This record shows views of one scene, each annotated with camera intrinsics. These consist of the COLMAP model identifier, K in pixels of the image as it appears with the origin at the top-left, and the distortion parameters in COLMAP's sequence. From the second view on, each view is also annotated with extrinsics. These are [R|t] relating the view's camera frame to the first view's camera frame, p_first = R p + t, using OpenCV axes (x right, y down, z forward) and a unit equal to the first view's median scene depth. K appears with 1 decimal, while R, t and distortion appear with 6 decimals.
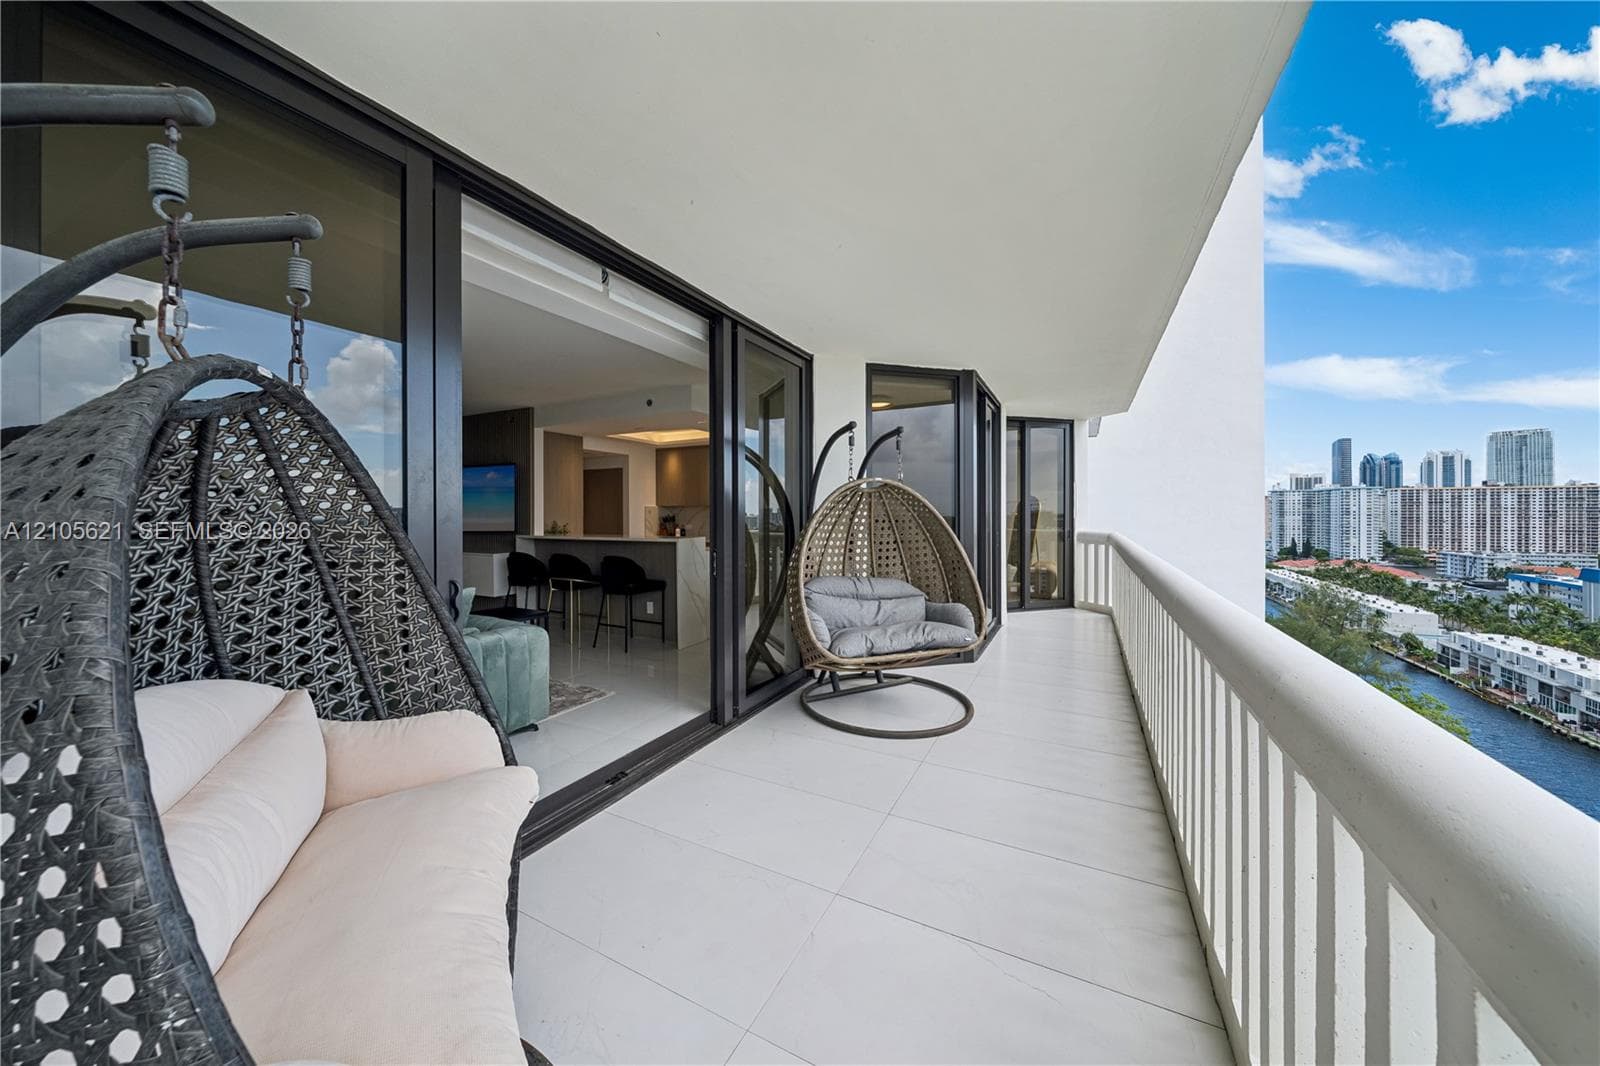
lens RADIAL K [[546.6, 0, 793.2], [0, 546.6, 517.4], [0, 0, 1]] dist [-0.007051, -0.000122]
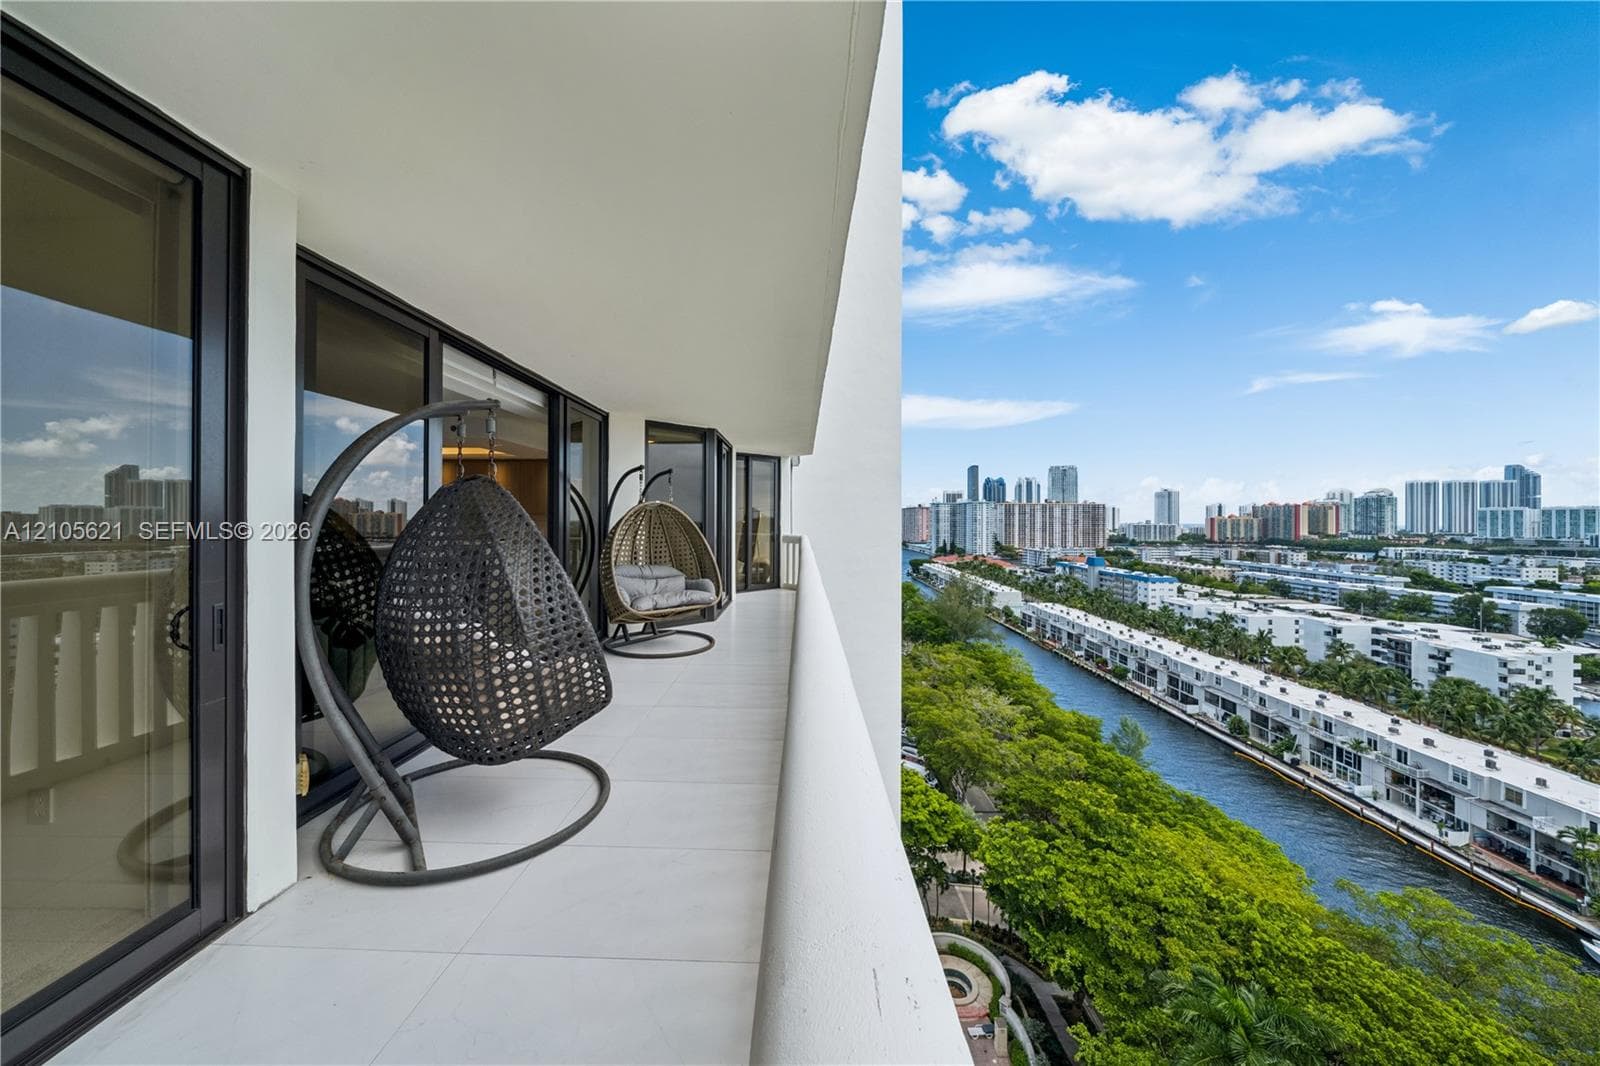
lens RADIAL K [[619.7, 0, 795.1], [0, 619.7, 515.0], [0, 0, 1]] dist [-0.001775, -0.000262]
pose [[0.896640, 0.007807, 0.442692, -0.084556], [-0.002974, 0.999928, -0.011611, -0.003436], [-0.442751, 0.009094, 0.896599, -0.236068]]
